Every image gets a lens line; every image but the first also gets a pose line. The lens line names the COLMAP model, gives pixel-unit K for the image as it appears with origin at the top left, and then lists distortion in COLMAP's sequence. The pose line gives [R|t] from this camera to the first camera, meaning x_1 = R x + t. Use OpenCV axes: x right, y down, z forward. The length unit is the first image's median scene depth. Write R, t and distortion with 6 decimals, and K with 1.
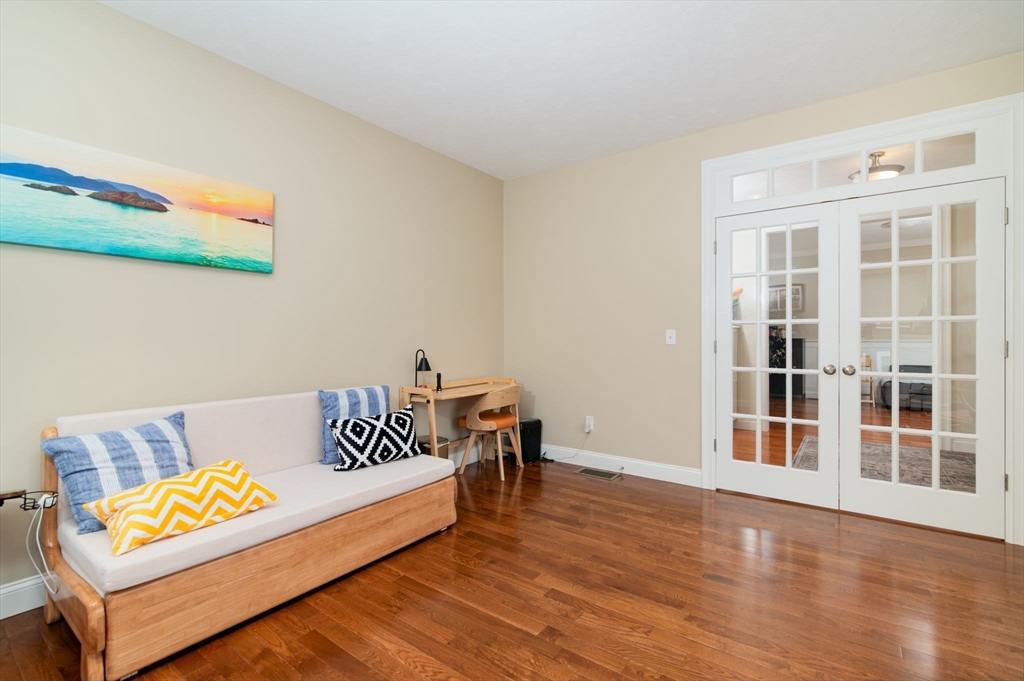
lens RADIAL K [[468.7, 0, 510.3], [0, 468.7, 332.5], [0, 0, 1]] dist [0.022643, -0.000237]
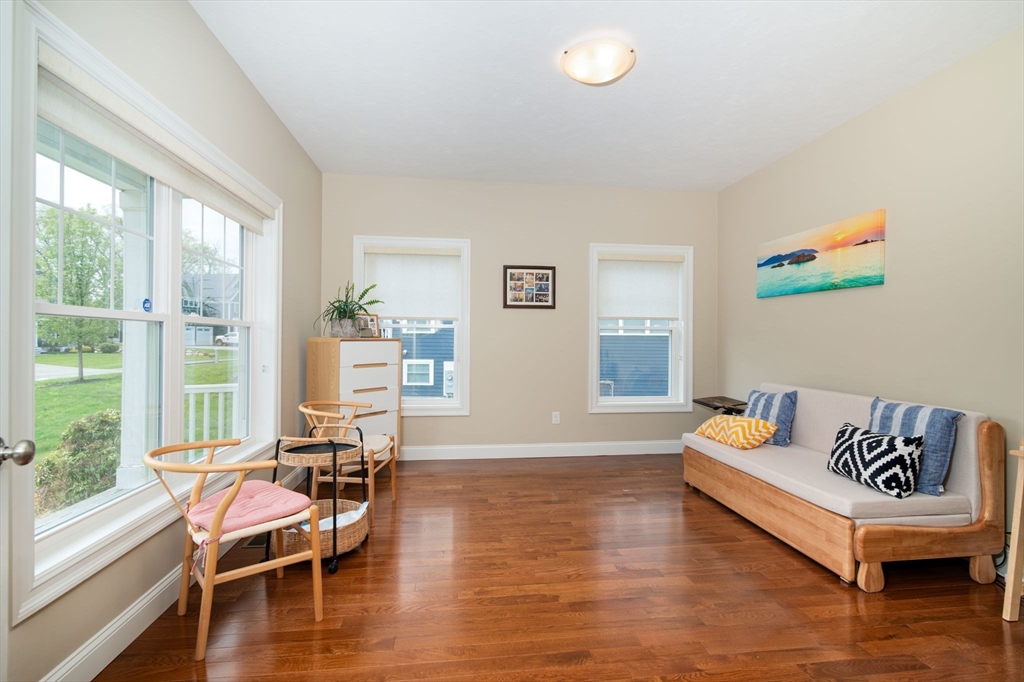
lens RADIAL K [[468.7, 0, 511.0], [0, 468.7, 340.4], [0, 0, 1]] dist [0.022643, -0.000237]
pose [[-0.715194, -0.008678, -0.698872, 0.979058], [-0.010827, 0.999940, -0.001336, 0.014591], [0.698842, 0.006611, -0.715245, 1.371222]]
